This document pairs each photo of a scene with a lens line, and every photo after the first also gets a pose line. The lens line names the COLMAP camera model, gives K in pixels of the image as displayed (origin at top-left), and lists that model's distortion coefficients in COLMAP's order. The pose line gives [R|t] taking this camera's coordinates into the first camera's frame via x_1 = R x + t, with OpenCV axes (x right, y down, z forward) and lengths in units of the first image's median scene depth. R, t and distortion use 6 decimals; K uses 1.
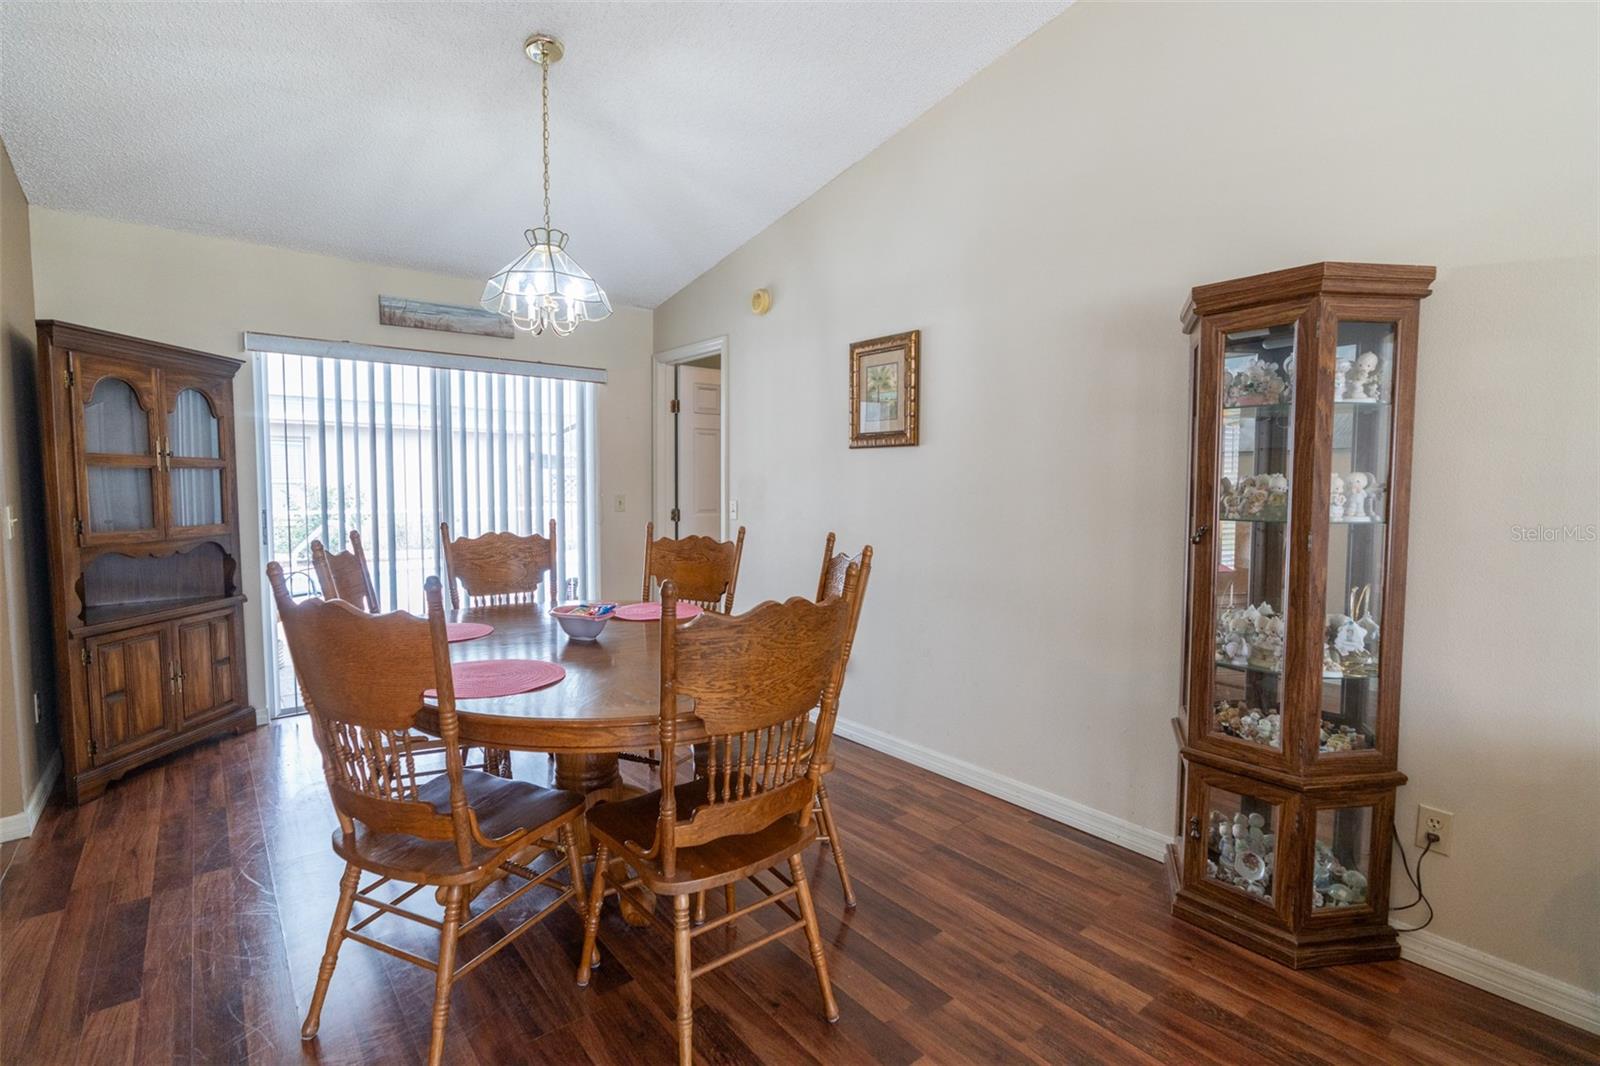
lens RADIAL K [[736.0, 0, 783.9], [0, 736.0, 531.5], [0, 0, 1]] dist [-0.006473, 0.001646]
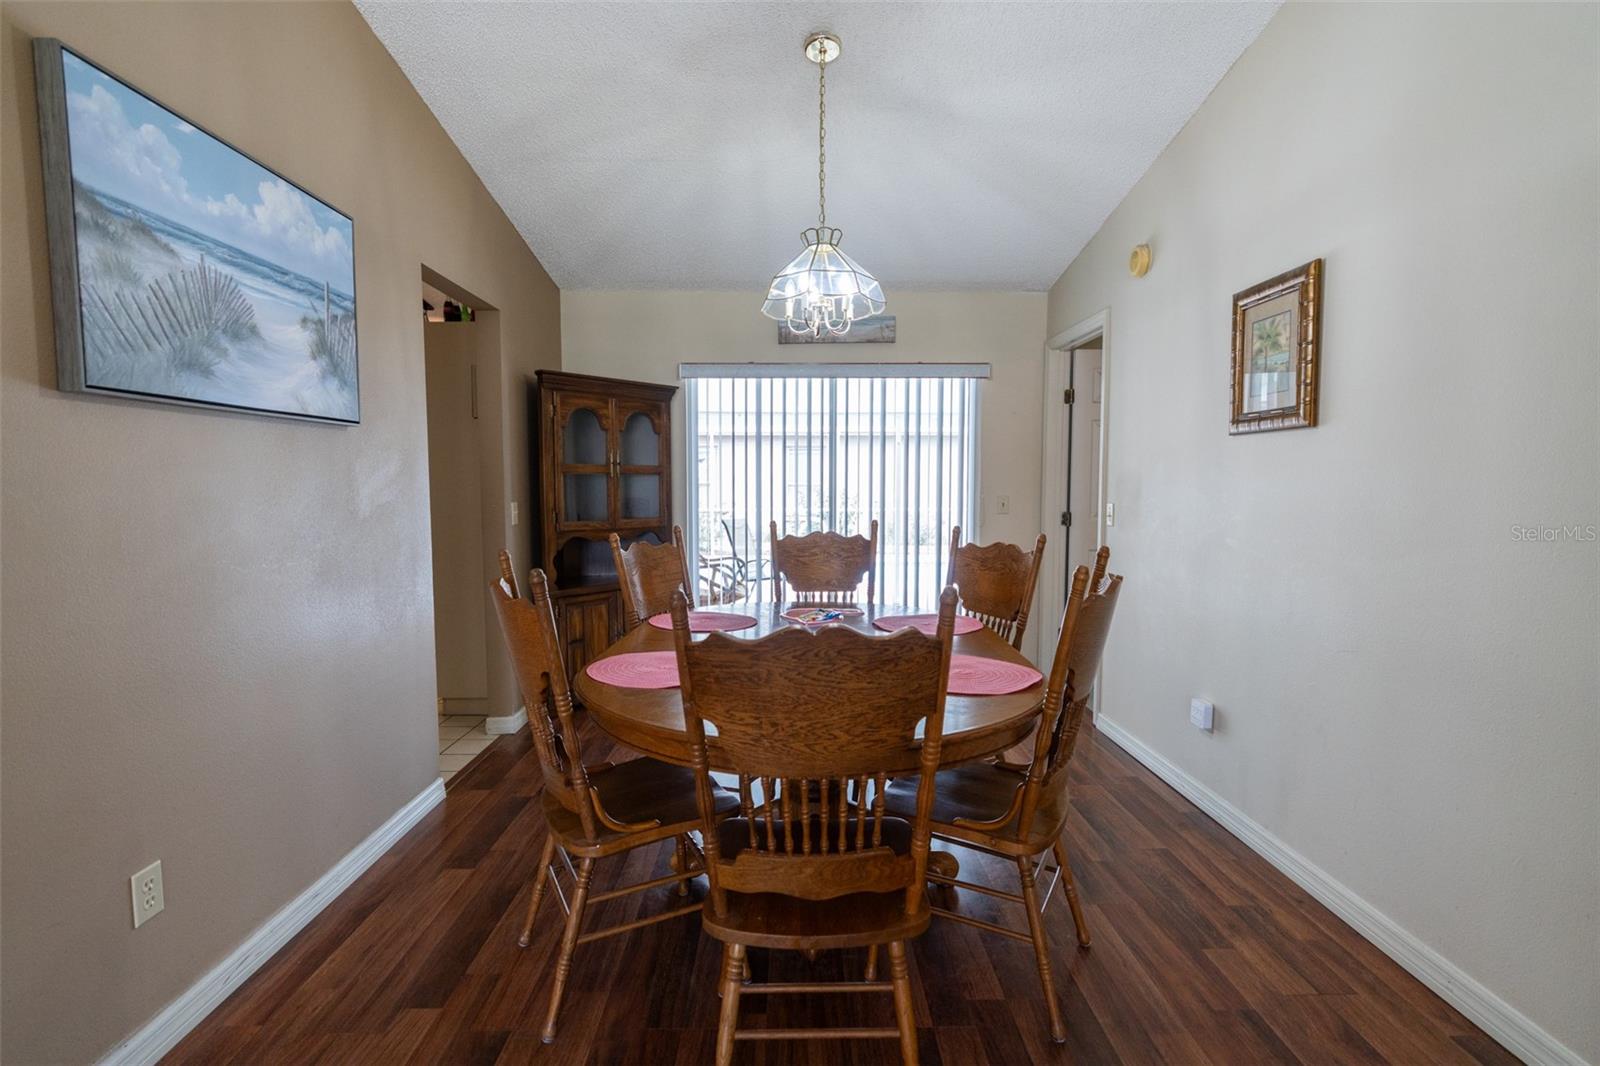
lens RADIAL K [[736.0, 0, 808.1], [0, 736.0, 531.5], [0, 0, 1]] dist [-0.006473, 0.001646]
pose [[0.794981, 0.032851, -0.605744, 0.222455], [-0.033432, 0.999388, 0.010323, -0.009048], [0.605712, 0.012044, 0.795592, 0.161553]]
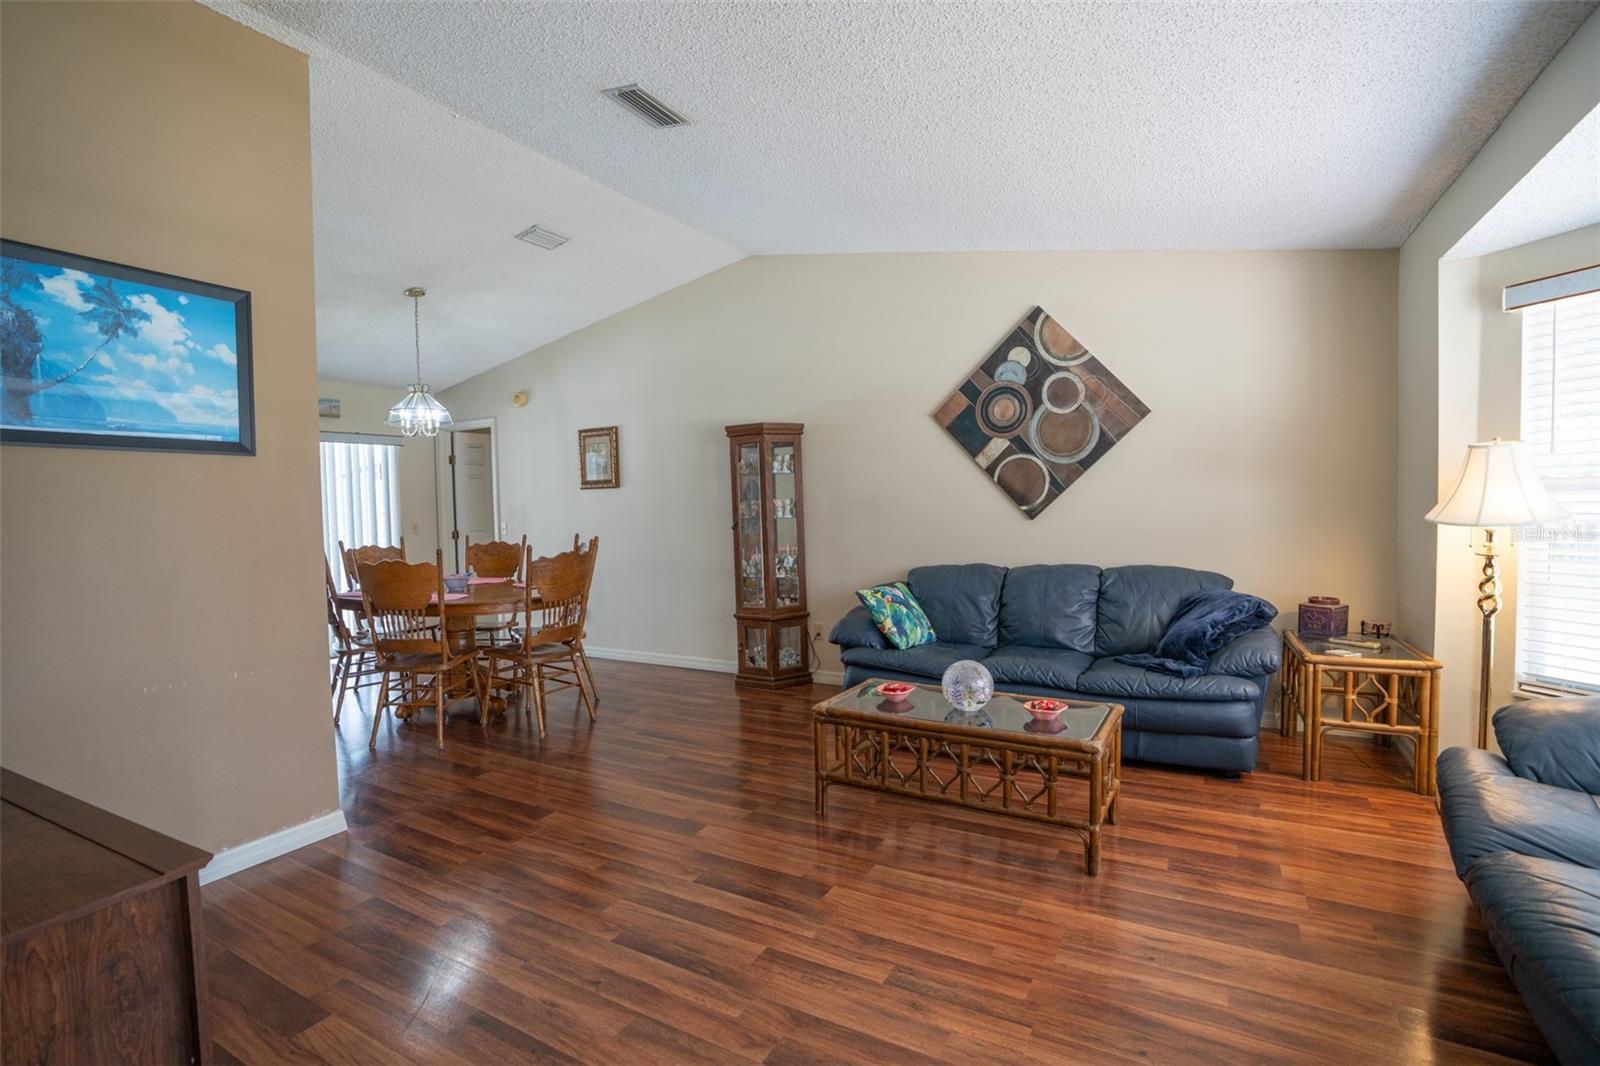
lens RADIAL K [[736.0, 0, 797.6], [0, 736.0, 533.5], [0, 0, 1]] dist [-0.006473, 0.001646]
pose [[0.925083, -0.048750, 0.376622, -0.109039], [0.057922, 0.998236, -0.013062, 0.050373], [-0.375321, 0.033898, 0.926275, -0.897128]]
